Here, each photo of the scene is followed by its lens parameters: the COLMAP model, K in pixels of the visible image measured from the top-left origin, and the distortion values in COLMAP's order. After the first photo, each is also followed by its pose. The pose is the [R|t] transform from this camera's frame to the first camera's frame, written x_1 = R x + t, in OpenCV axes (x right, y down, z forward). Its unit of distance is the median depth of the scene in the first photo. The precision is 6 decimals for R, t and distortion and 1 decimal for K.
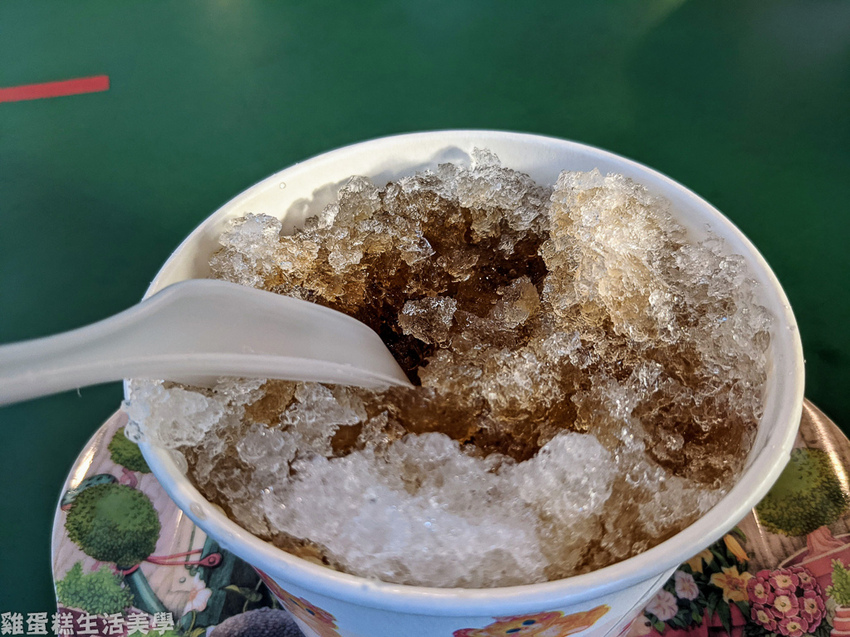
lens RADIAL K [[661.7, 0, 425.0], [0, 661.7, 318.5], [0, 0, 1]] dist [-0.057615, -0.004640]
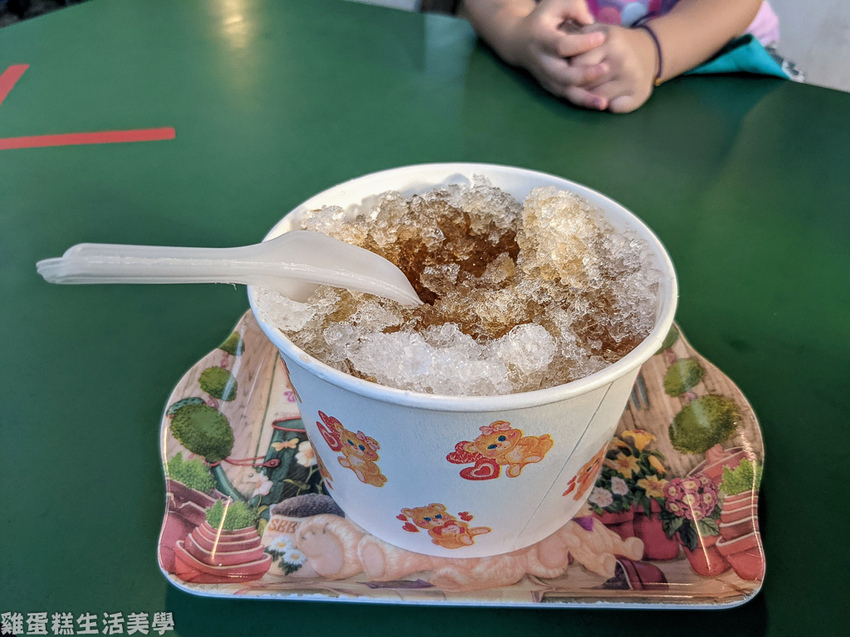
lens RADIAL K [[661.7, 0, 425.0], [0, 661.7, 318.5], [0, 0, 1]] dist [-0.057615, -0.004640]
pose [[0.999350, 0.034017, 0.011965, -0.040656], [-0.032465, 0.993165, -0.112111, 0.235755], [-0.015696, 0.111650, 0.993624, -0.434050]]
